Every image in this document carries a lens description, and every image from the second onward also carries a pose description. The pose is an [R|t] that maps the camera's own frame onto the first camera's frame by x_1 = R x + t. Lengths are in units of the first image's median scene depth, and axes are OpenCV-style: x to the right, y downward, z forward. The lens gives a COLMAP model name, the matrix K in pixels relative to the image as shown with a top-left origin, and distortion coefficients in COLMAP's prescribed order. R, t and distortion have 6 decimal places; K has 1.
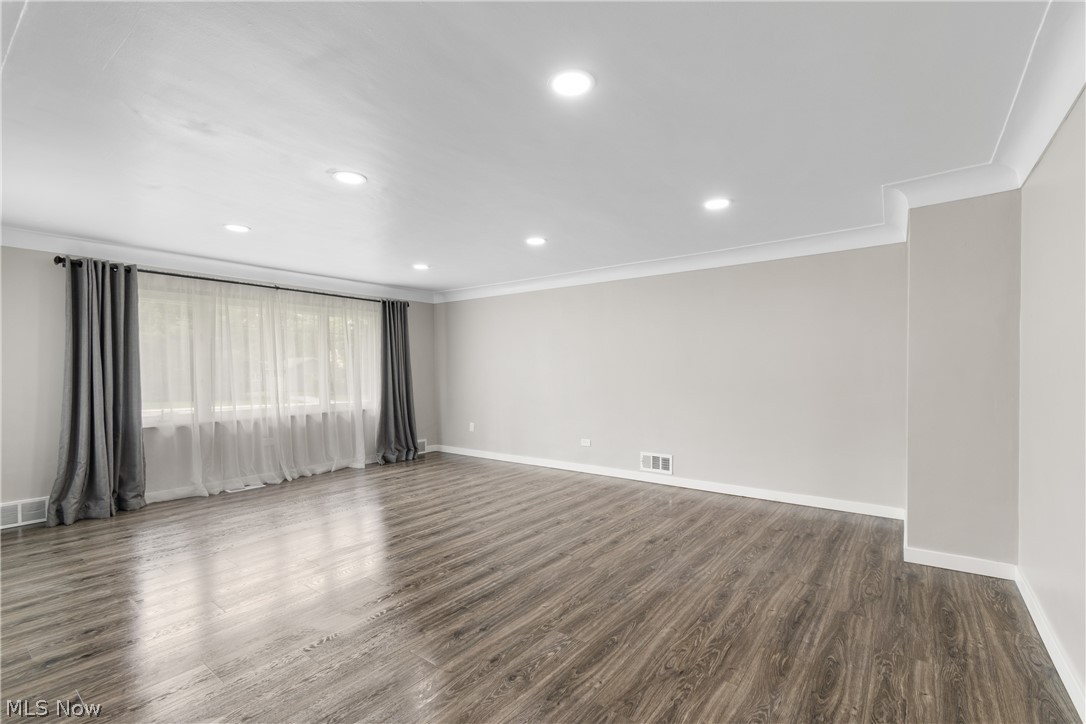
lens RADIAL K [[483.4, 0, 540.5], [0, 483.4, 380.9], [0, 0, 1]] dist [0.001151, 0.000091]
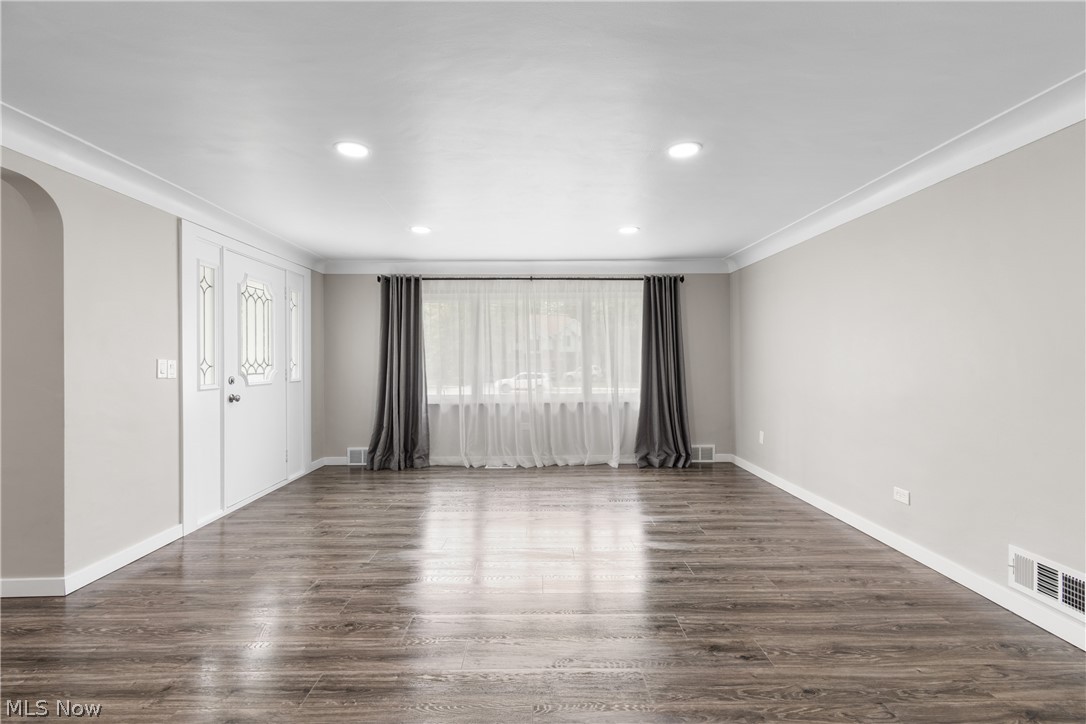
lens RADIAL K [[484.5, 0, 543.0], [0, 484.5, 362.0], [0, 0, 1]] dist [-0.001228, -0.000826]
pose [[0.616039, 0.009872, -0.787653, 0.338703], [-0.018065, 0.999836, -0.001598, -0.014878], [0.787508, 0.015213, 0.616116, 0.447117]]
